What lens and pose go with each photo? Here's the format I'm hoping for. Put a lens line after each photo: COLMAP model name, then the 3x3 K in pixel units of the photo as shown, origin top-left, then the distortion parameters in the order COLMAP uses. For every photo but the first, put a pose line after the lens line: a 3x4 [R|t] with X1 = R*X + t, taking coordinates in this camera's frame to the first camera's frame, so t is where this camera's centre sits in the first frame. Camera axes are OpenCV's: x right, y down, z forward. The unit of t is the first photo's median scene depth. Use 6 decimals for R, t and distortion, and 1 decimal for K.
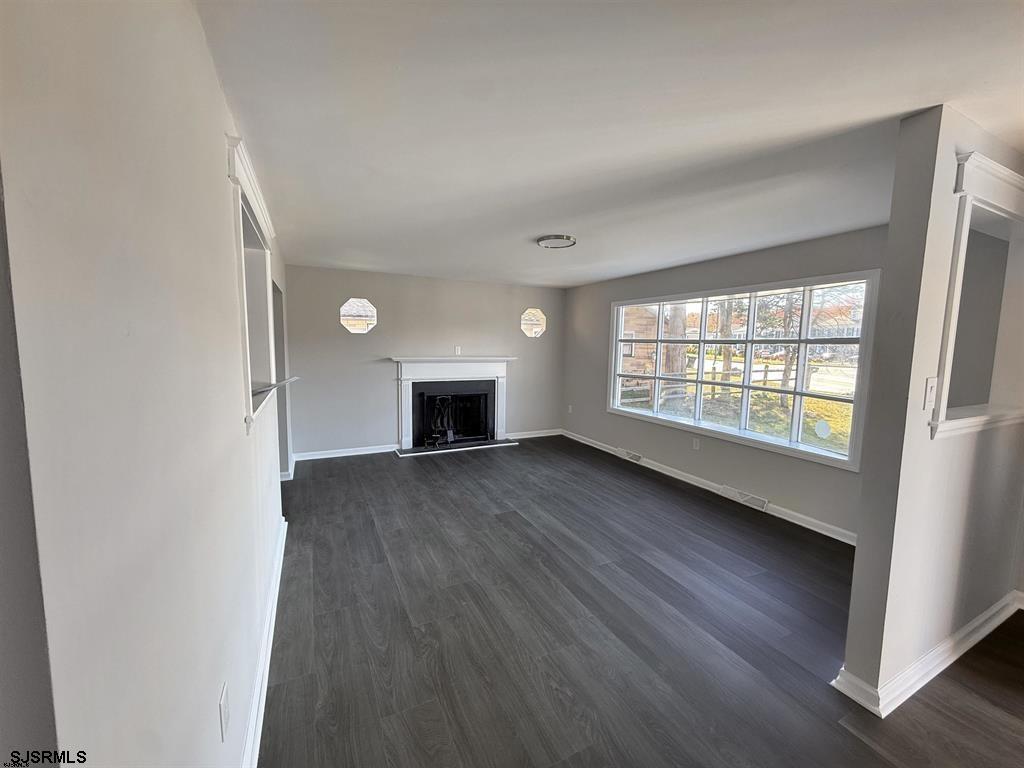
lens RADIAL K [[404.7, 0, 512.0], [0, 404.7, 384.0], [0, 0, 1]] dist [0.000413, 0.000050]
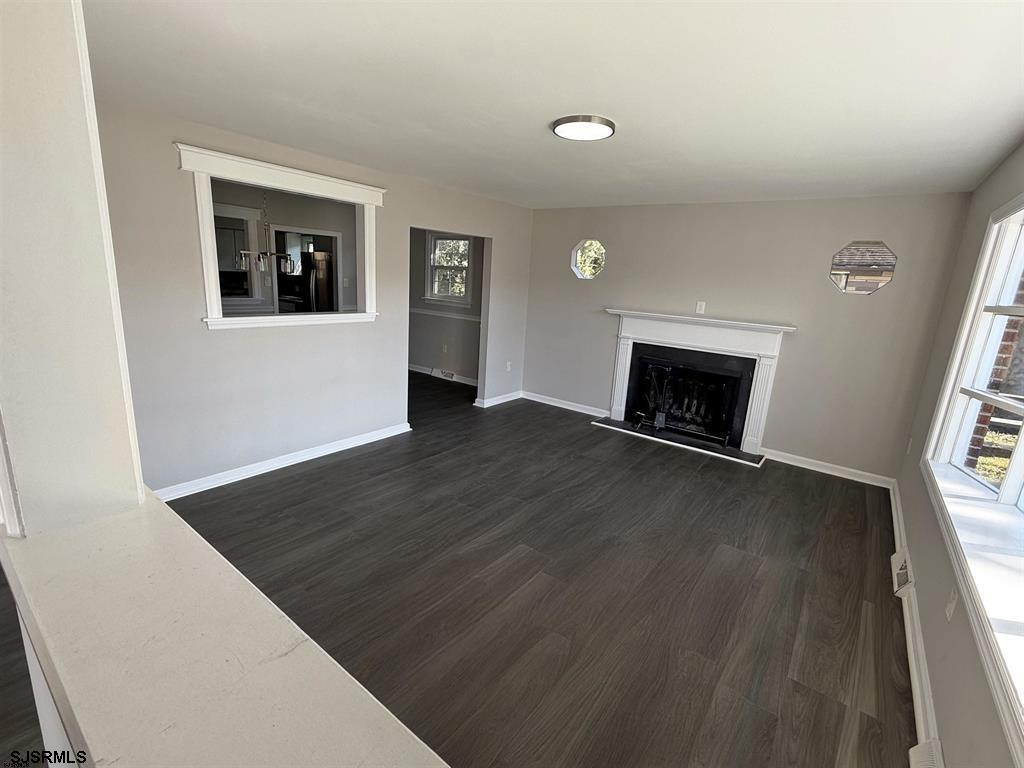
lens RADIAL K [[462.5, 0, 512.0], [0, 462.5, 384.0], [0, 0, 1]] dist [0.012086, -0.000018]
pose [[0.449407, 0.213973, -0.867323, 0.504290], [-0.141233, 0.975698, 0.167530, -0.047528], [0.882092, 0.047206, 0.468706, 0.386320]]
